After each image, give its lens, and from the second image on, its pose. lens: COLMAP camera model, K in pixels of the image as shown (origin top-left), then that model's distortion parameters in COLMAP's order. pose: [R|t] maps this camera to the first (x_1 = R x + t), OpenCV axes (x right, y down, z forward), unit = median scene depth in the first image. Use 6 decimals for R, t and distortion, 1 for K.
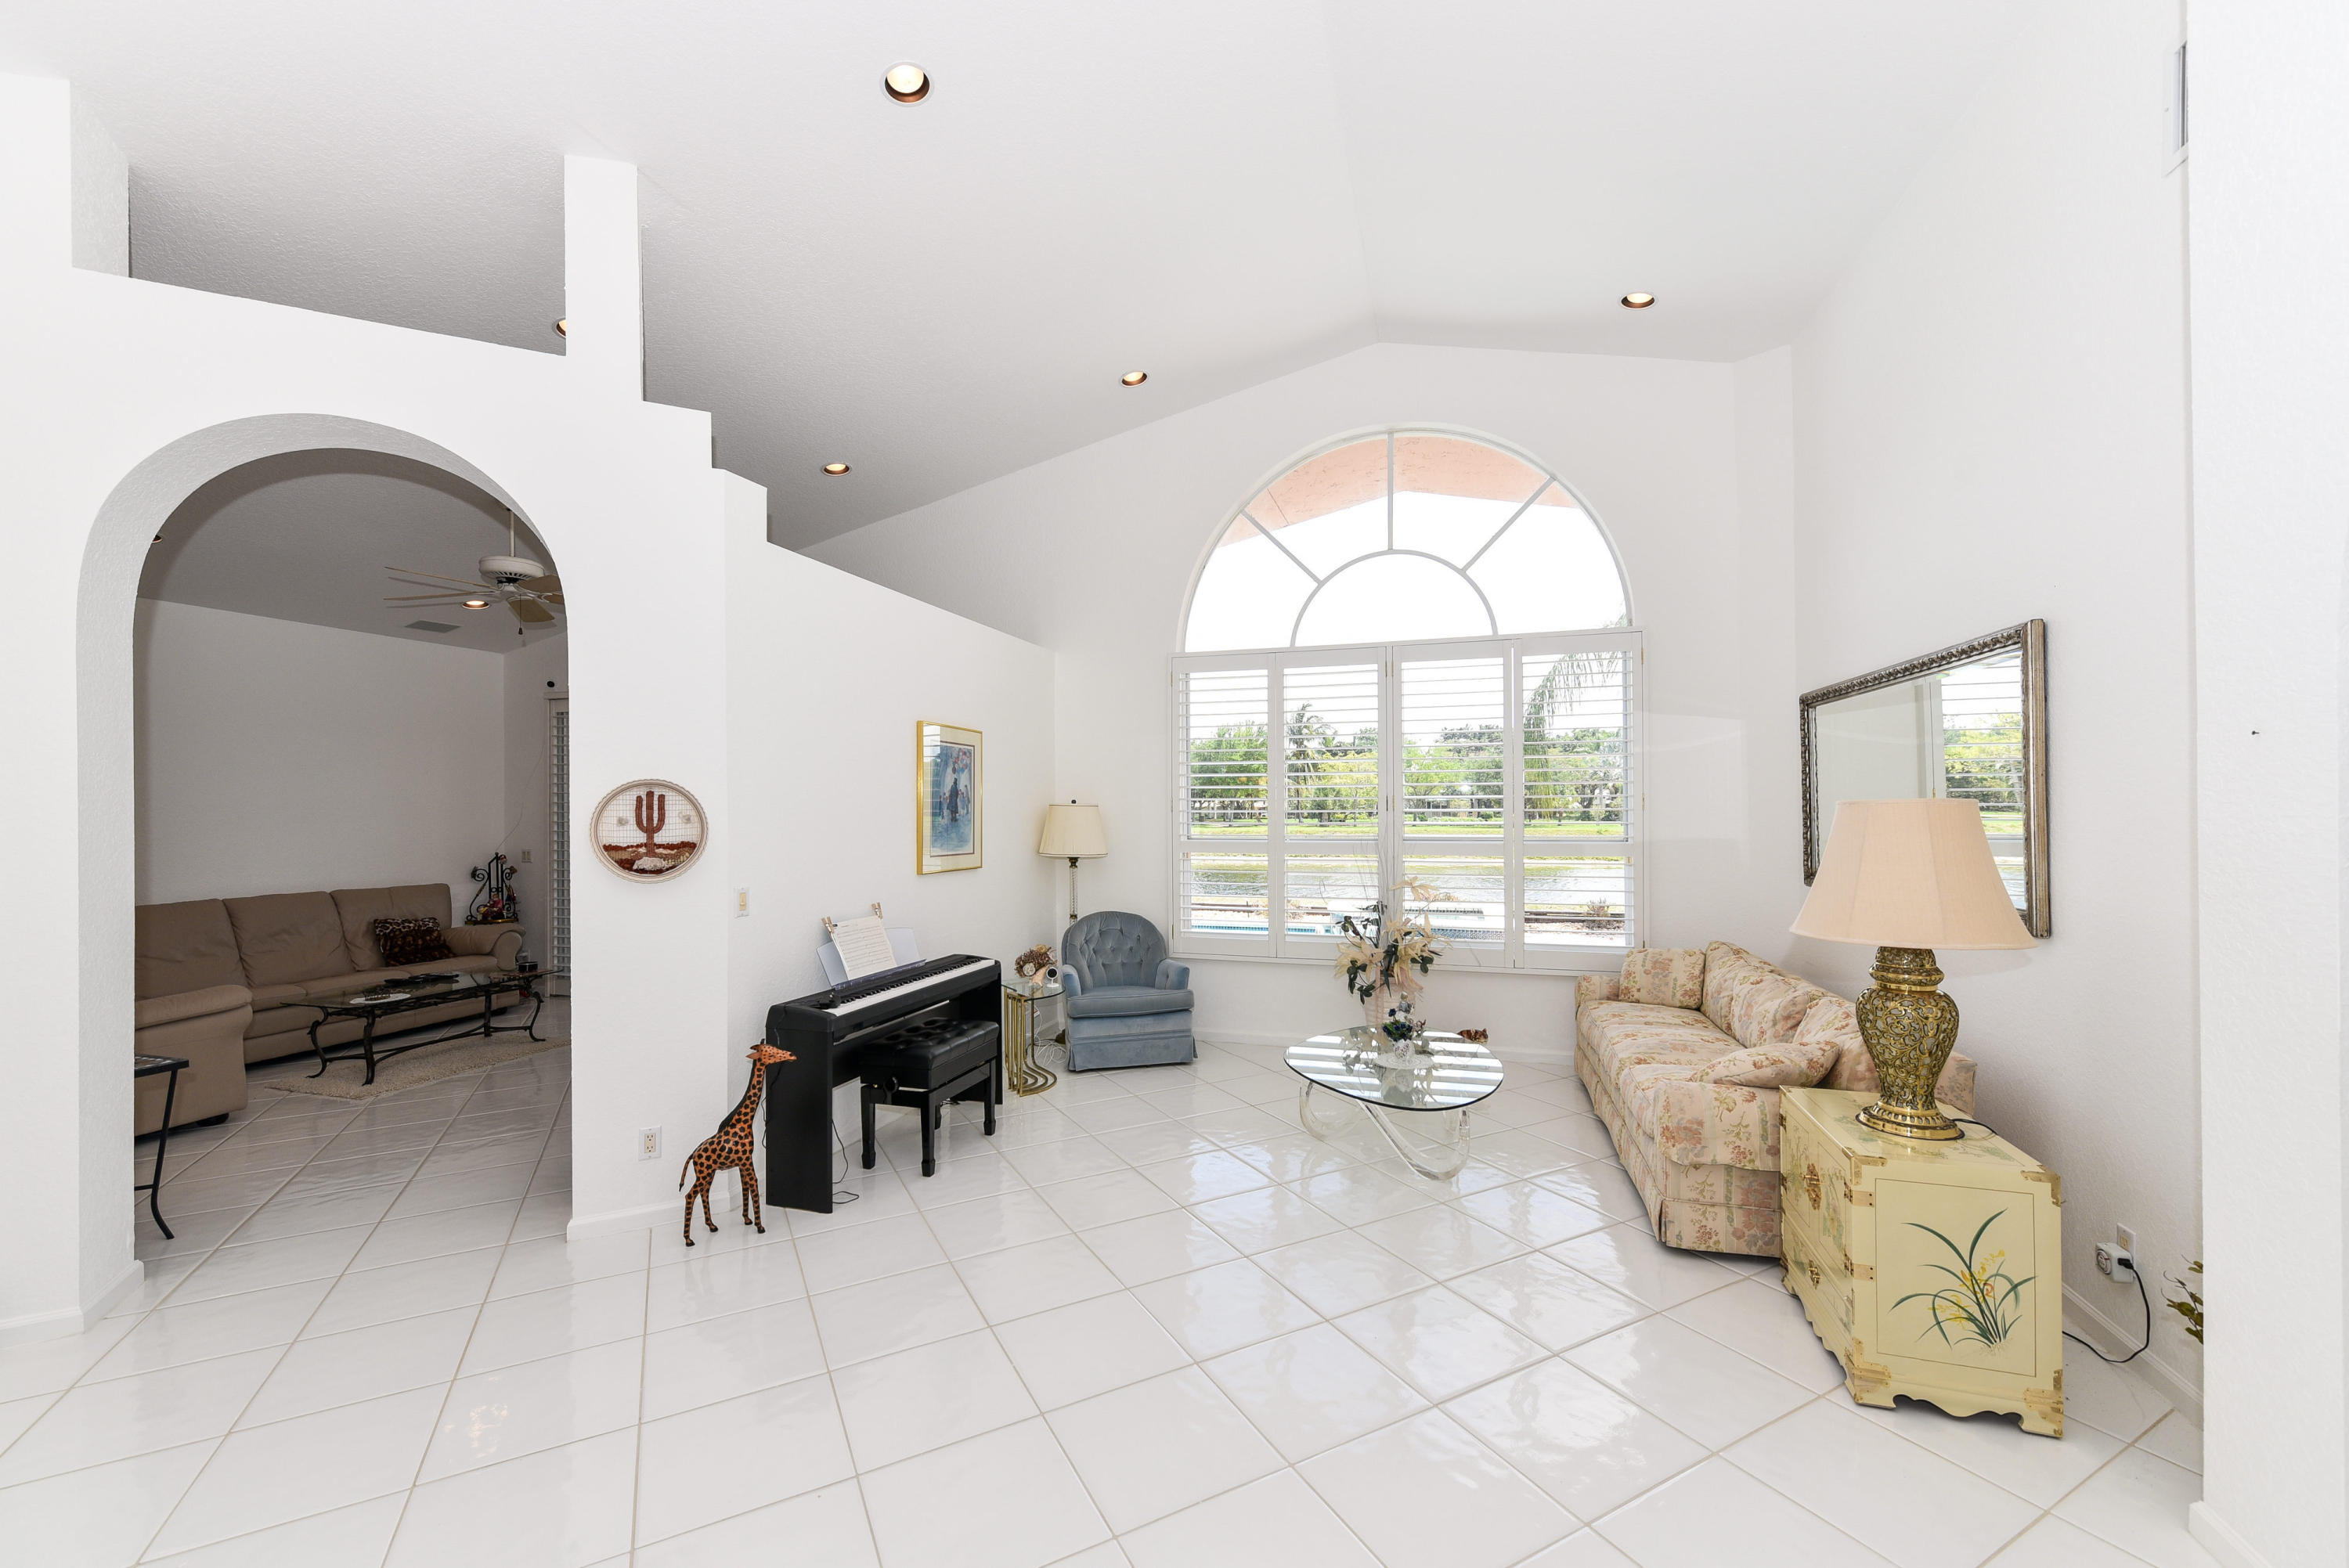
lens RADIAL K [[1052.1, 0, 1159.1], [0, 1052.1, 803.1], [0, 0, 1]] dist [0.014972, -0.003583]
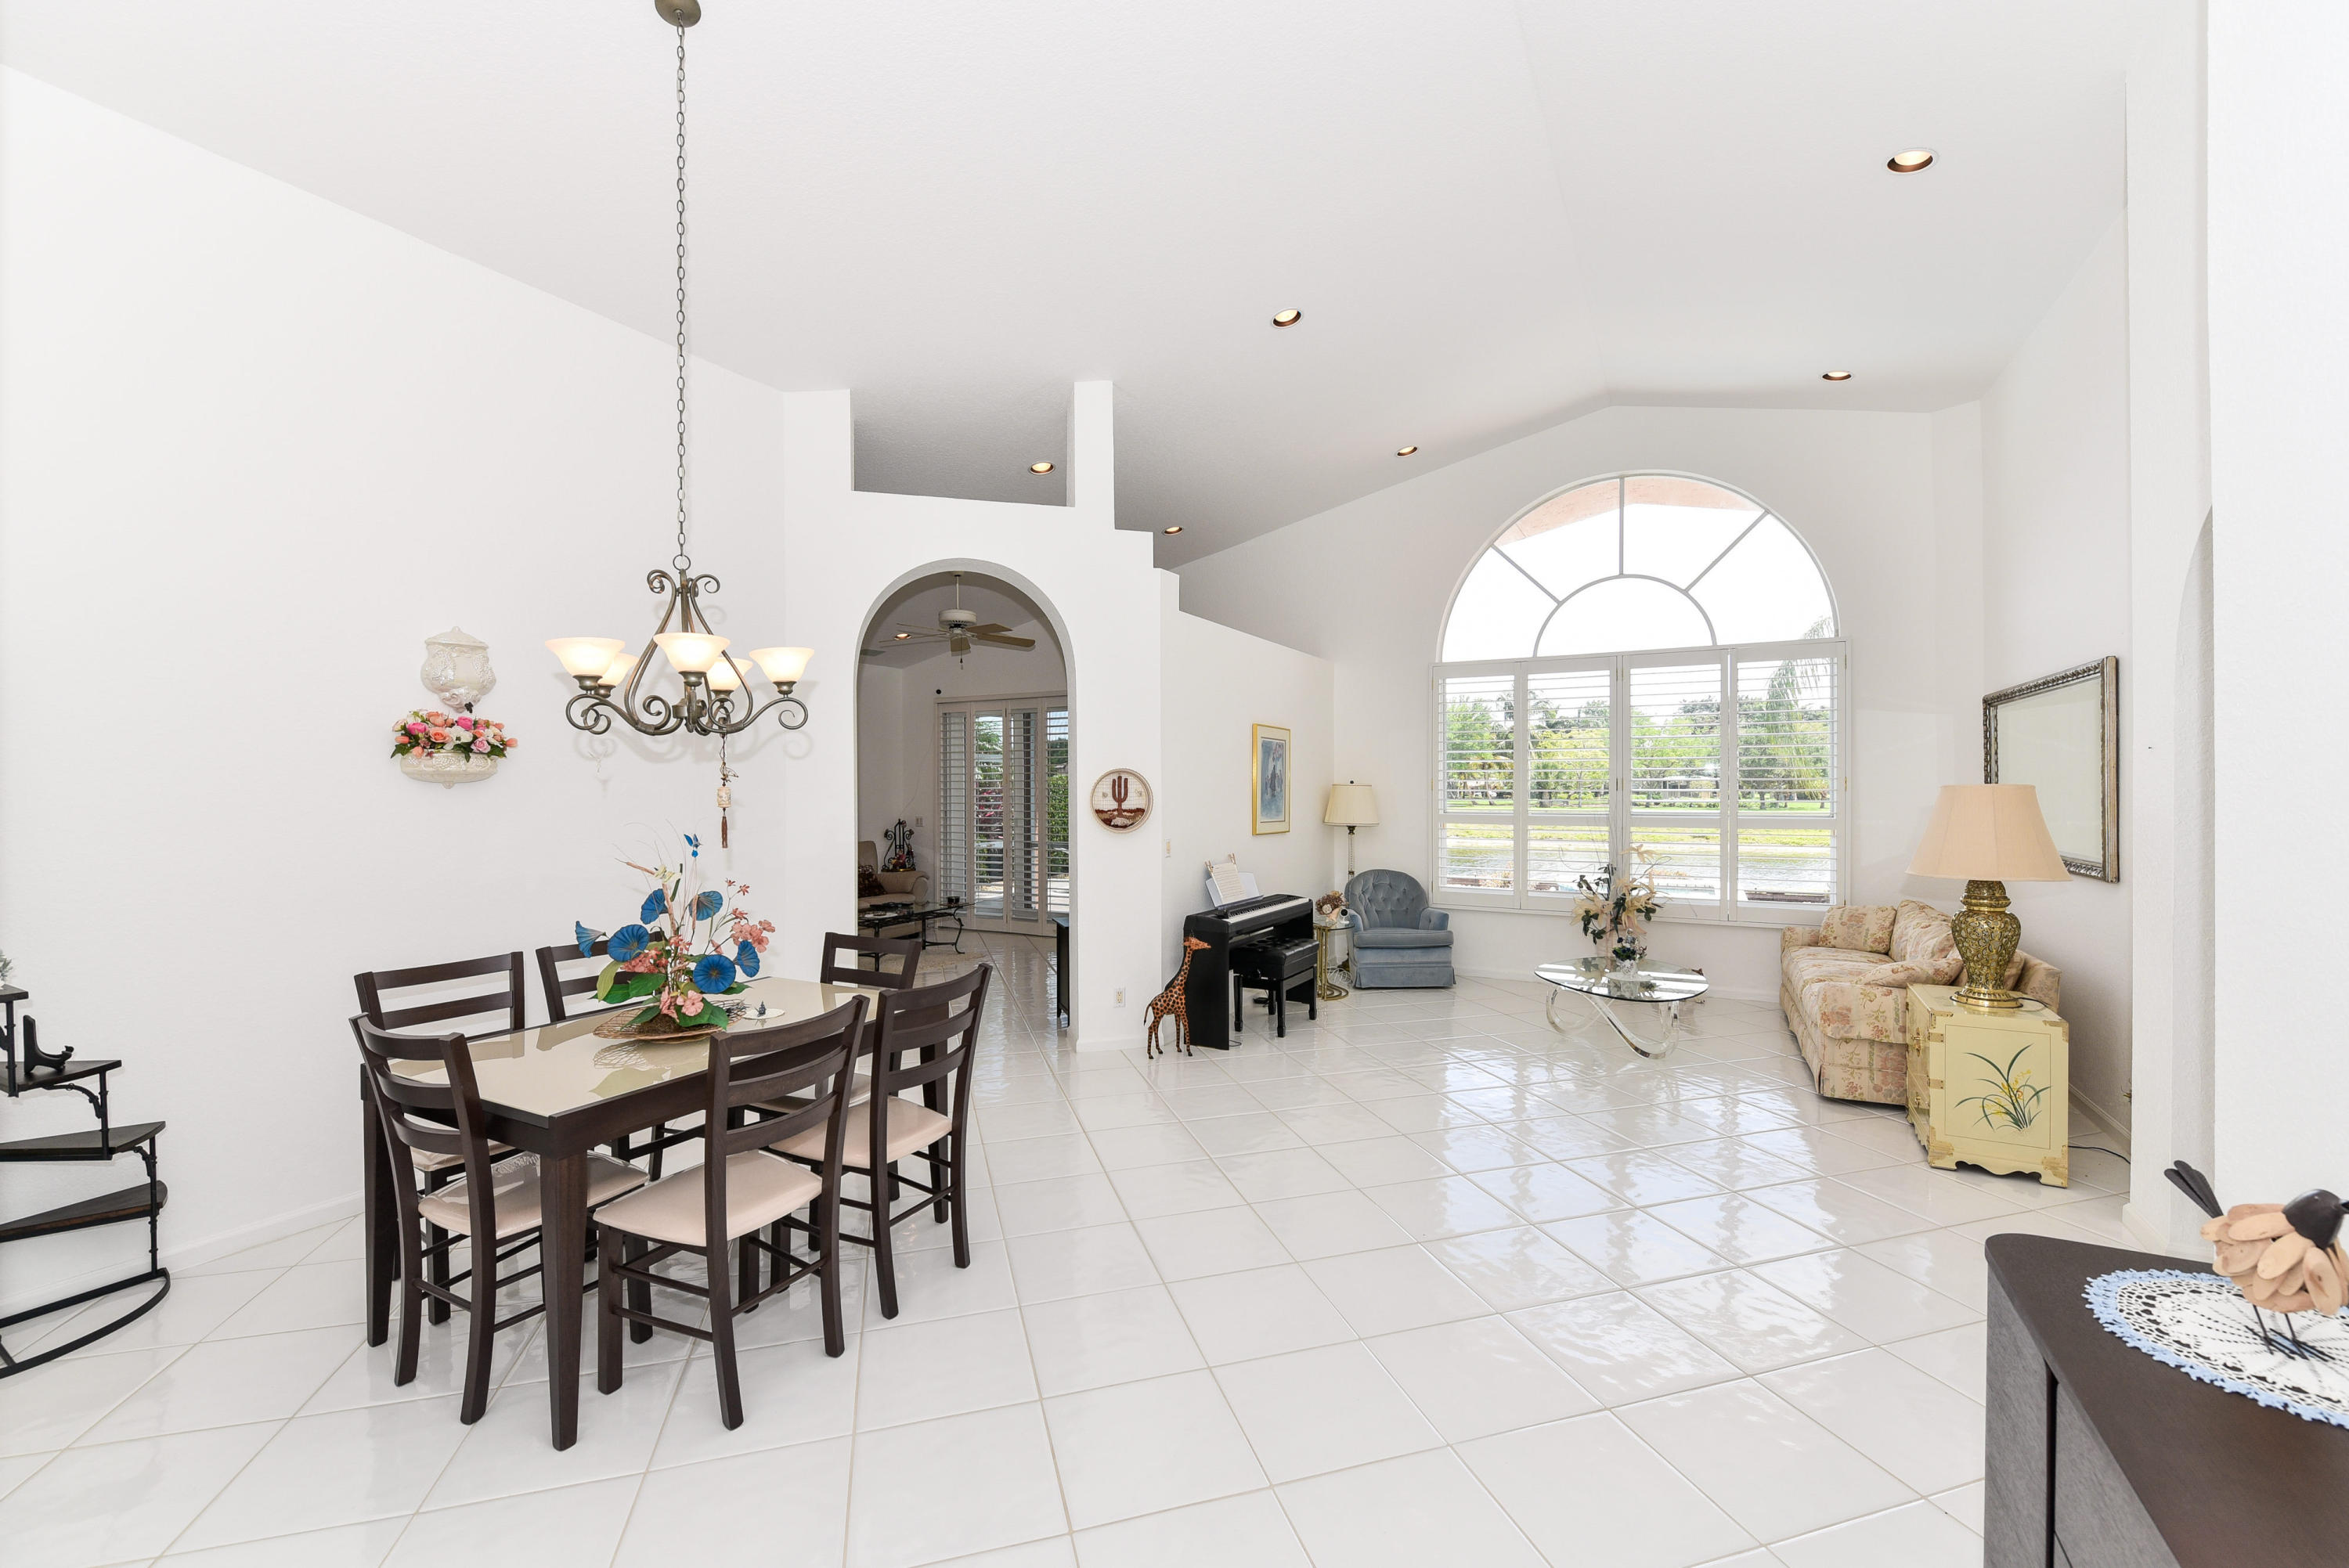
lens RADIAL K [[1092.8, 0, 1129.0], [0, 1092.8, 791.1], [0, 0, 1]] dist [-0.003567, -0.000827]
pose [[0.978804, 0.004806, -0.204742, -0.090332], [-0.002956, 0.999952, 0.009342, -0.002573], [0.204777, -0.008539, 0.978771, -0.411722]]
